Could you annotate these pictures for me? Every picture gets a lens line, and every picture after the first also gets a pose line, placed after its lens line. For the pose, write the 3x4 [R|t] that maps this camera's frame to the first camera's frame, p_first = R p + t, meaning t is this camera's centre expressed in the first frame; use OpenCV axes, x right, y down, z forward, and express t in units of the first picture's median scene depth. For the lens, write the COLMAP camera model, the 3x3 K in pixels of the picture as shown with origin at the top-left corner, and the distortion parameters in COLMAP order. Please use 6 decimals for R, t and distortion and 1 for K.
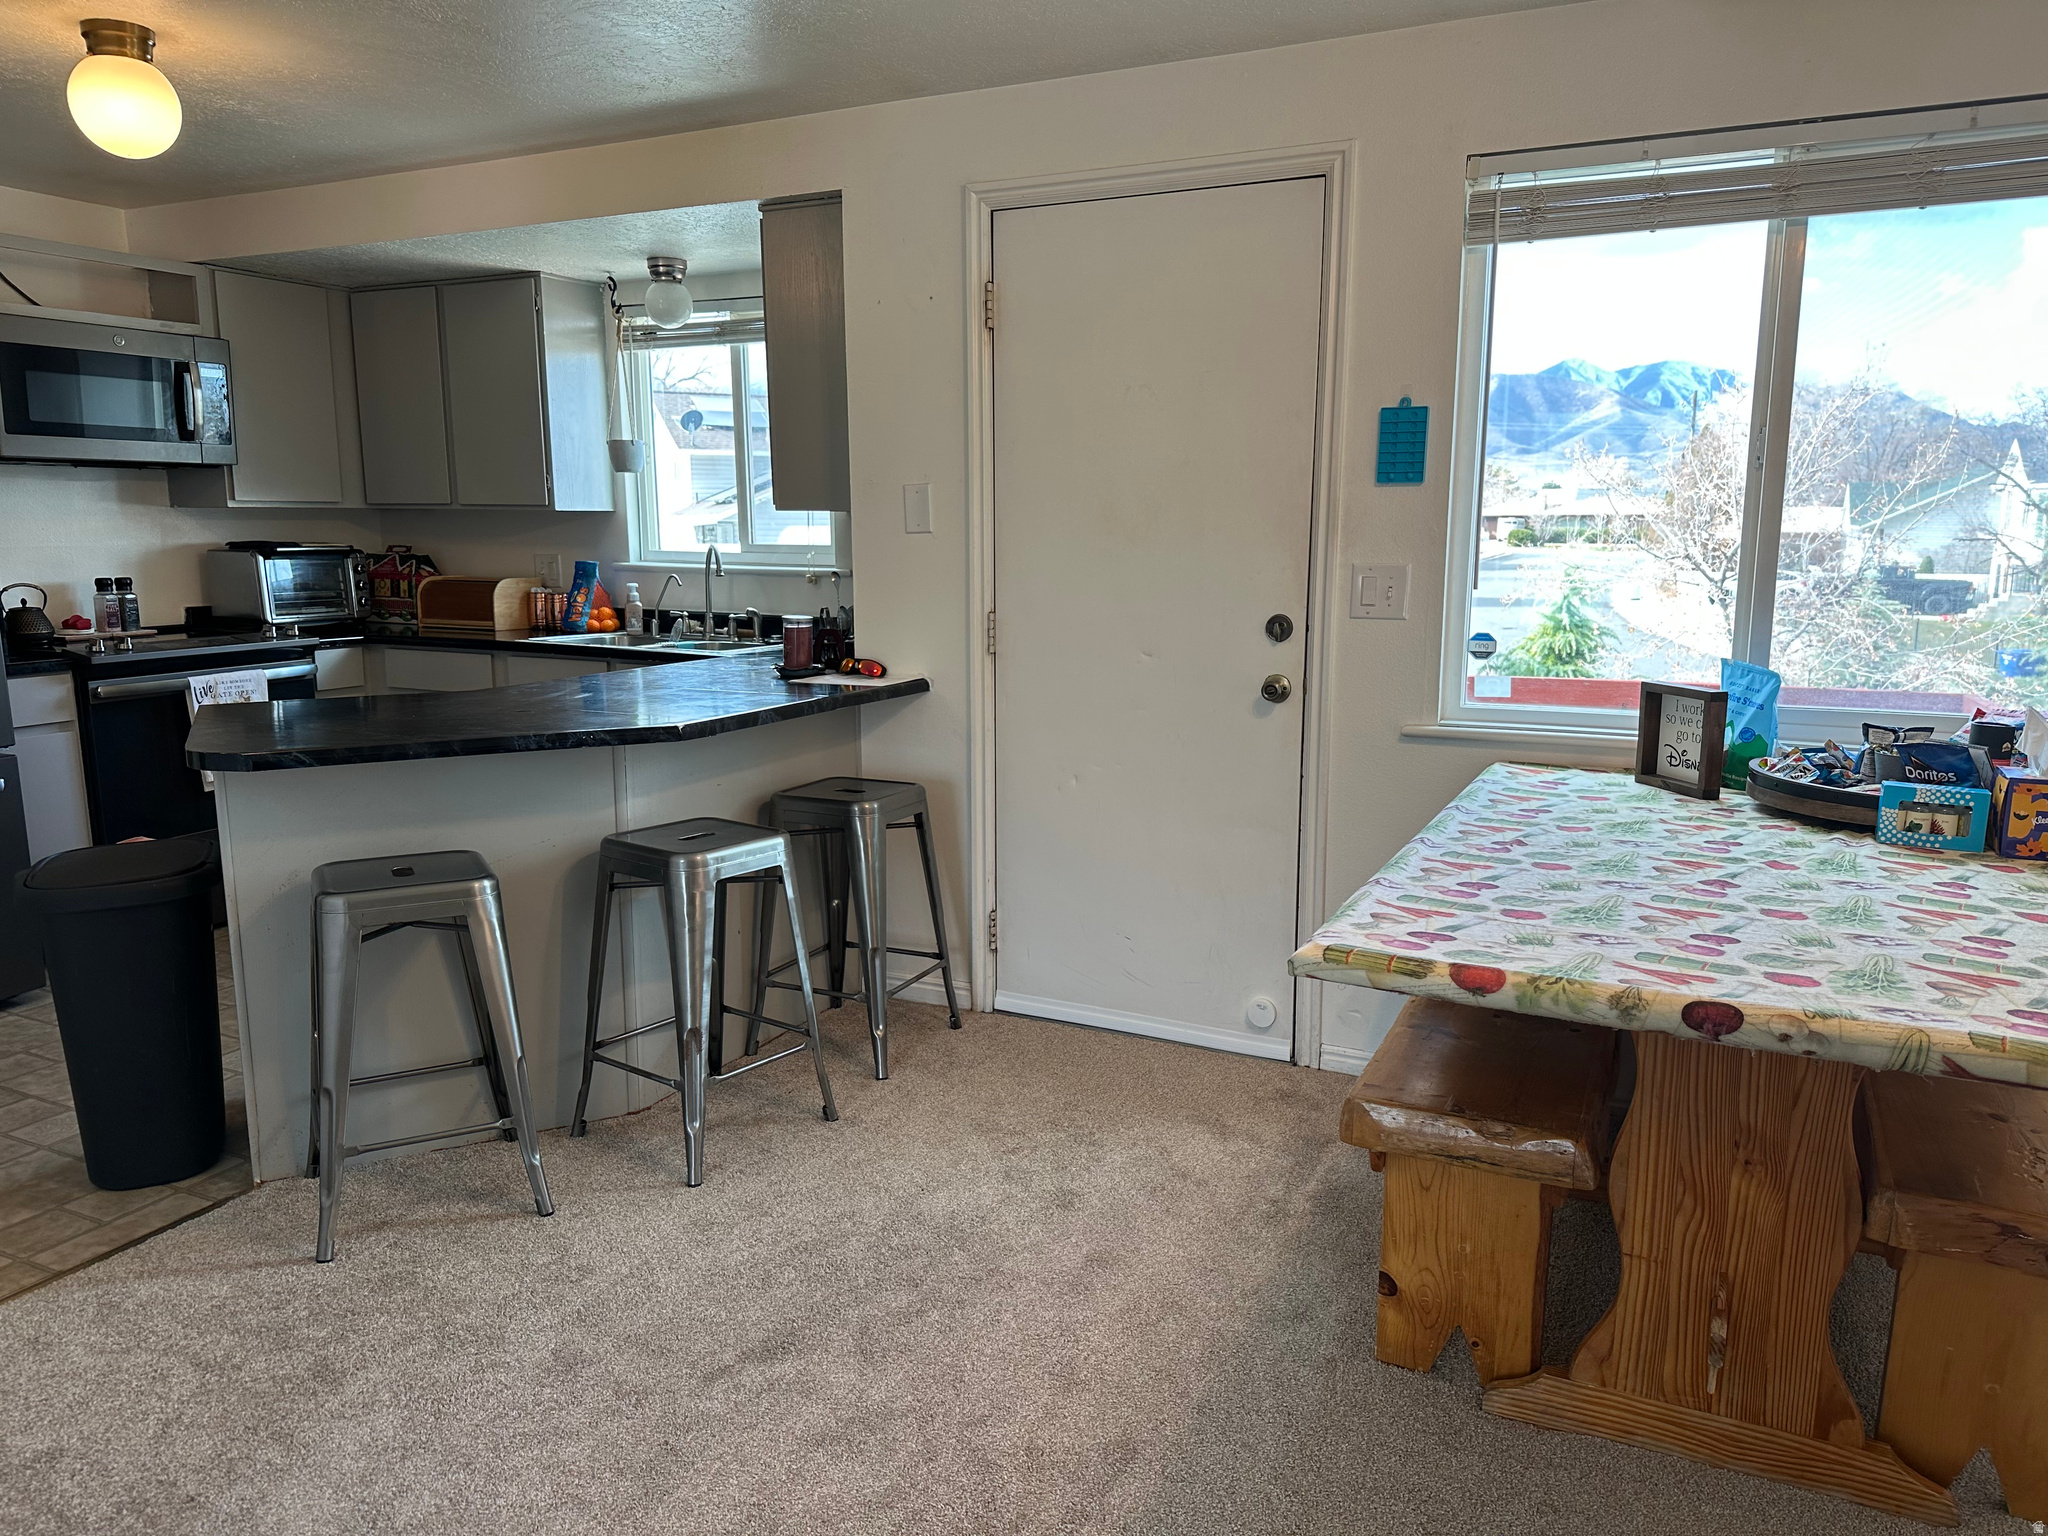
lens RADIAL K [[1444.5, 0, 1020.7], [0, 1444.5, 762.1], [0, 0, 1]] dist [0.033461, -0.029259]
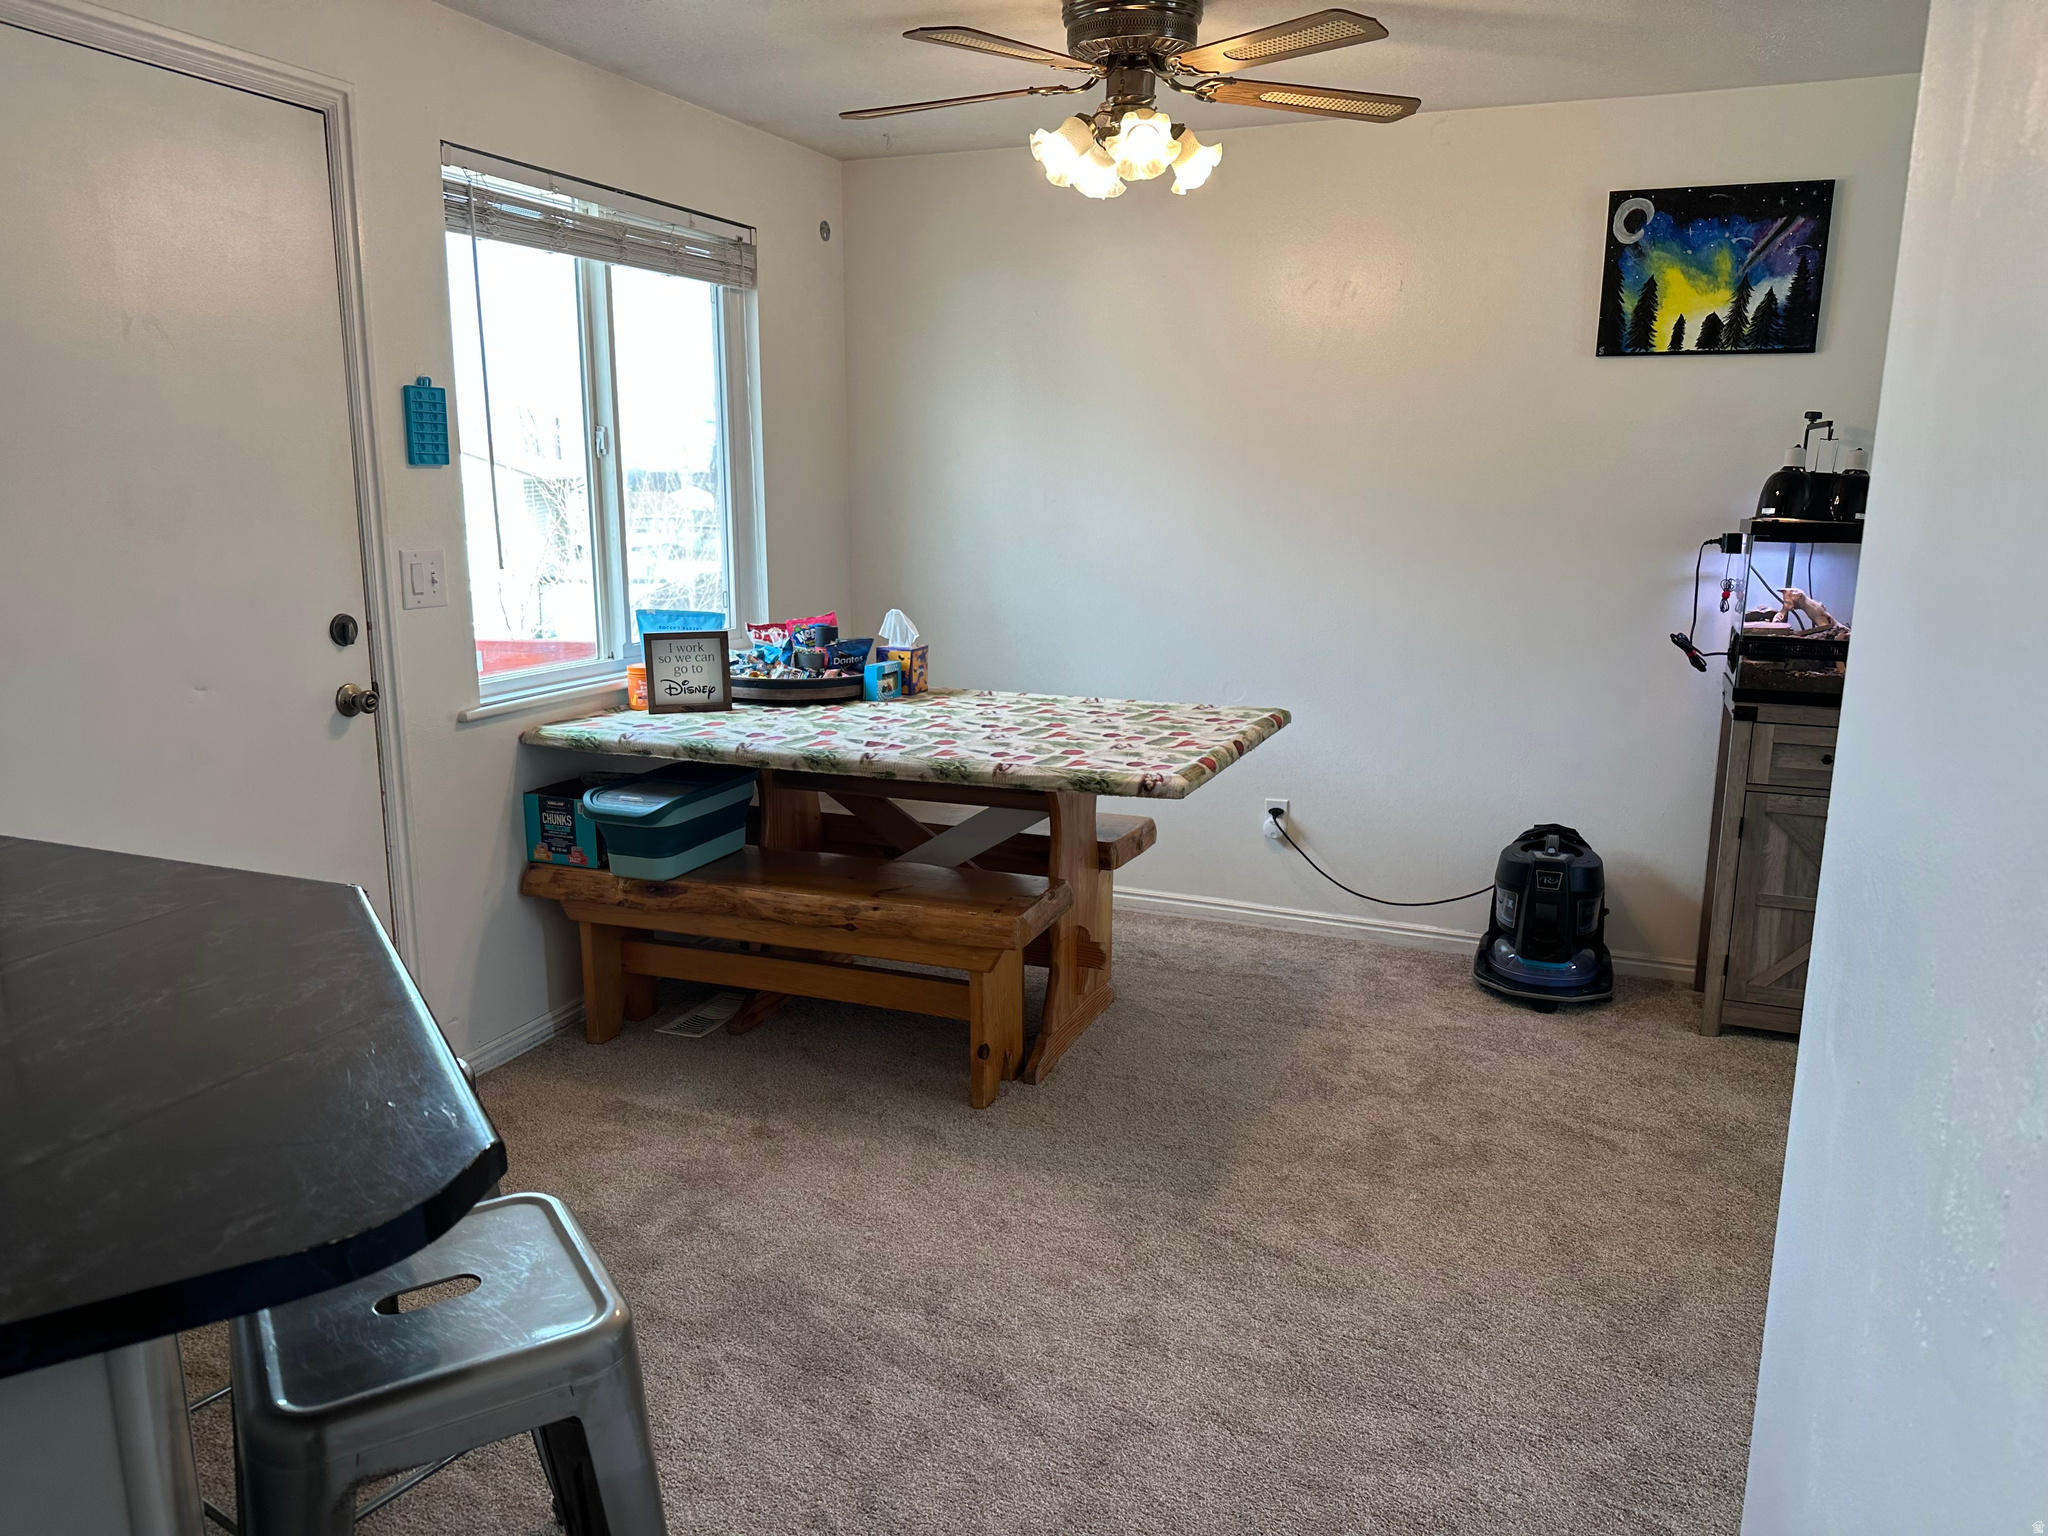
lens RADIAL K [[1444.5, 0, 1014.7], [0, 1444.5, 775.0], [0, 0, 1]] dist [0.033461, -0.029259]
pose [[-0.031637, -0.196103, 0.980073, -0.748695], [0.184246, 0.962615, 0.198557, -0.114927], [-0.982371, 0.186856, 0.005677, 0.654811]]
